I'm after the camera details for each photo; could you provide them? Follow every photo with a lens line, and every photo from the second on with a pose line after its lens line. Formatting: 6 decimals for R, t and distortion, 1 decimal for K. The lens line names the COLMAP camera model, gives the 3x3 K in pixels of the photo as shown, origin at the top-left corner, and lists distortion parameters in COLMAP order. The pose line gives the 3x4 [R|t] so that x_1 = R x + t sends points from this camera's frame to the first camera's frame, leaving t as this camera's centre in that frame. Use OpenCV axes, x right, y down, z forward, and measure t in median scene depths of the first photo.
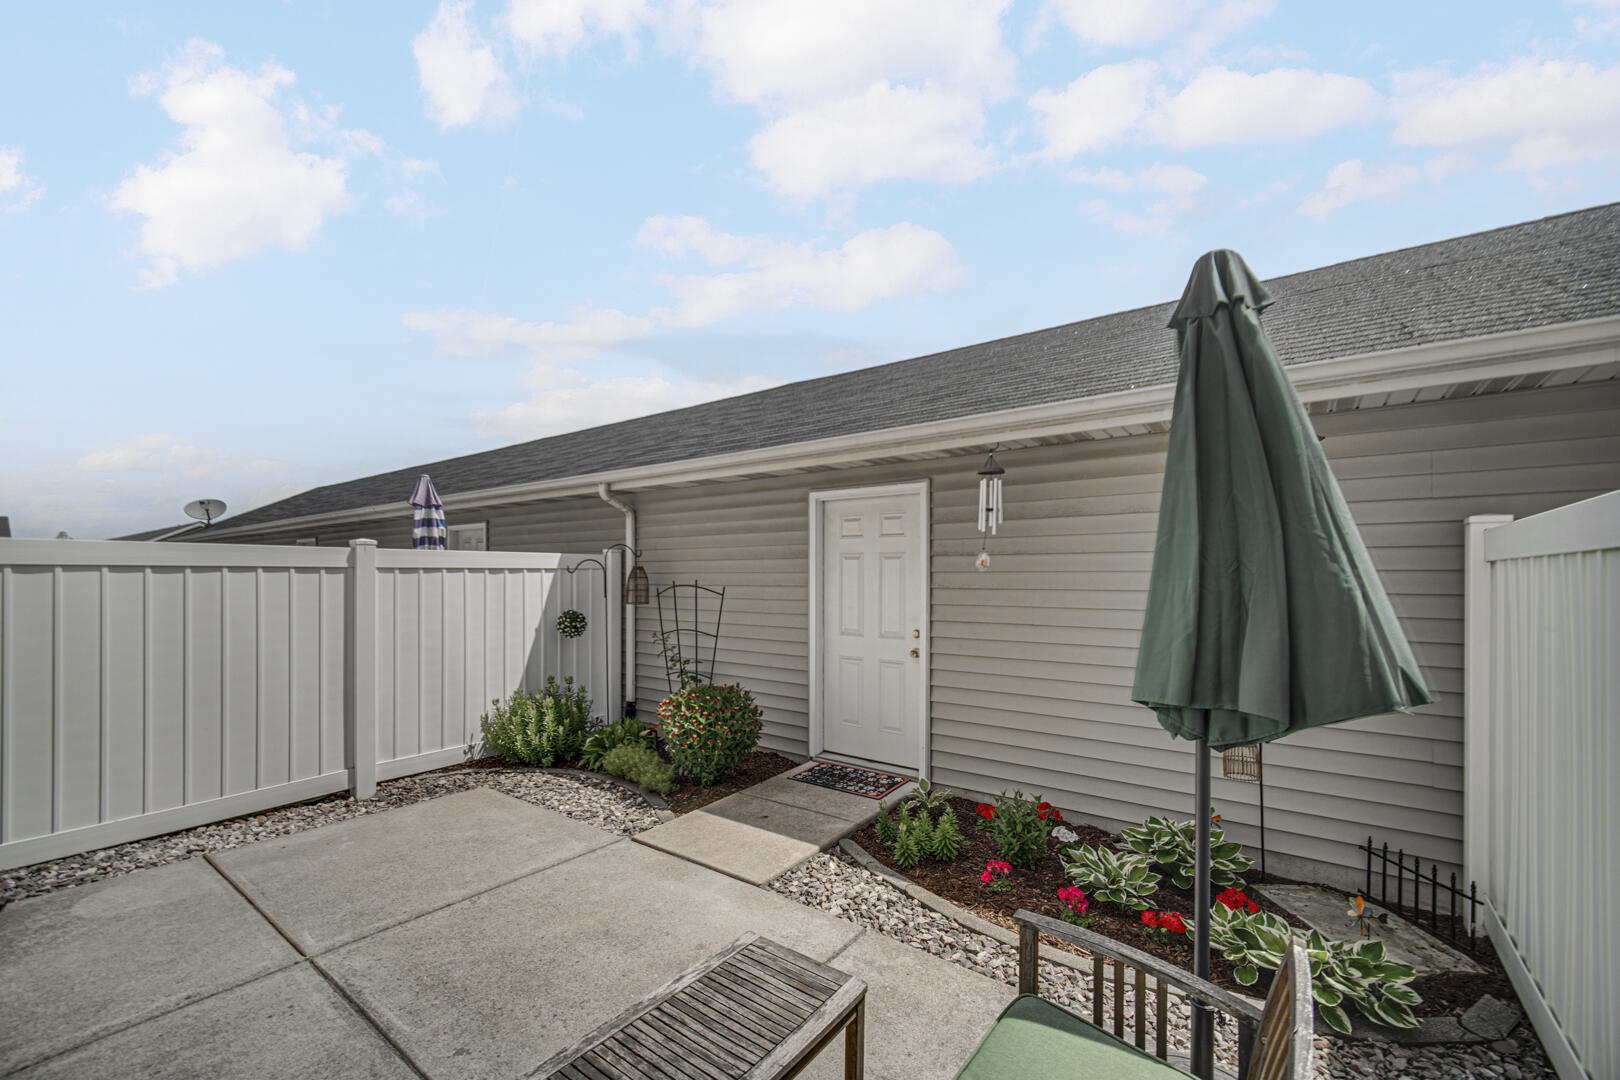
lens RADIAL K [[652.6, 0, 802.9], [0, 652.6, 560.4], [0, 0, 1]] dist [-0.000583, -0.000201]
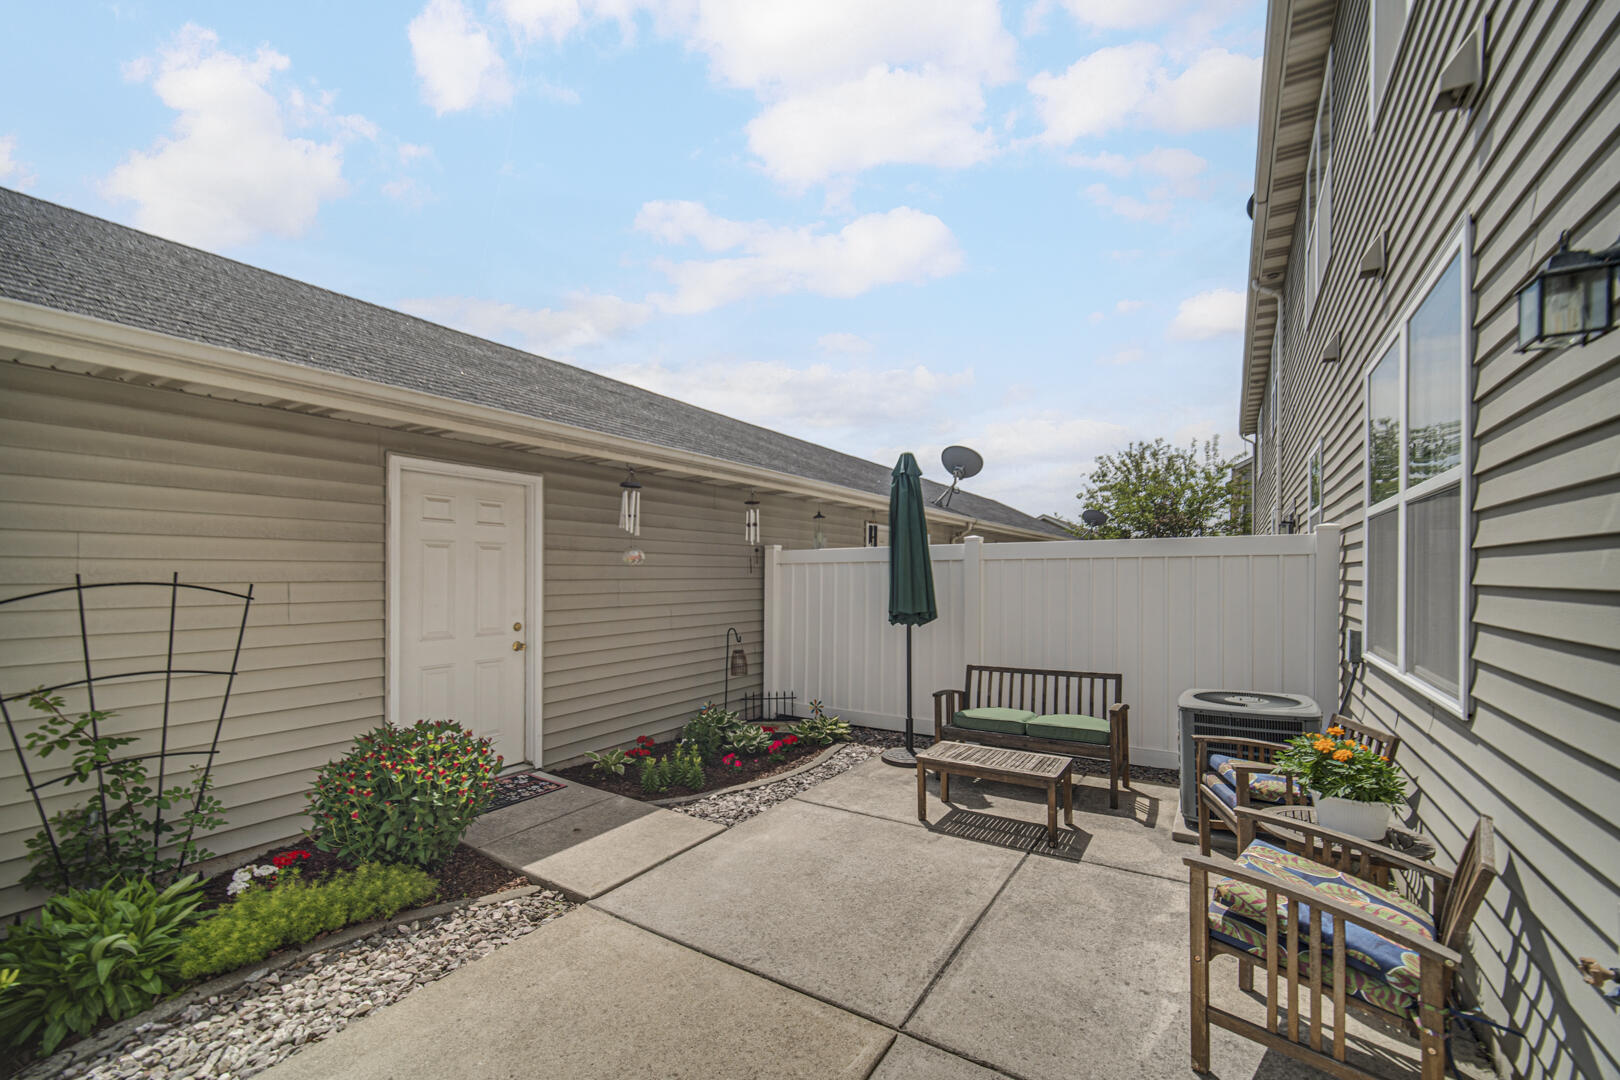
lens RADIAL K [[652.6, 0, 802.9], [0, 652.6, 560.4], [0, 0, 1]] dist [-0.000583, -0.000201]
pose [[-0.067763, 0.022909, 0.997438, -0.972433], [-0.020598, 0.999491, -0.024355, 0.030798], [-0.997489, -0.022196, -0.067257, 0.734967]]
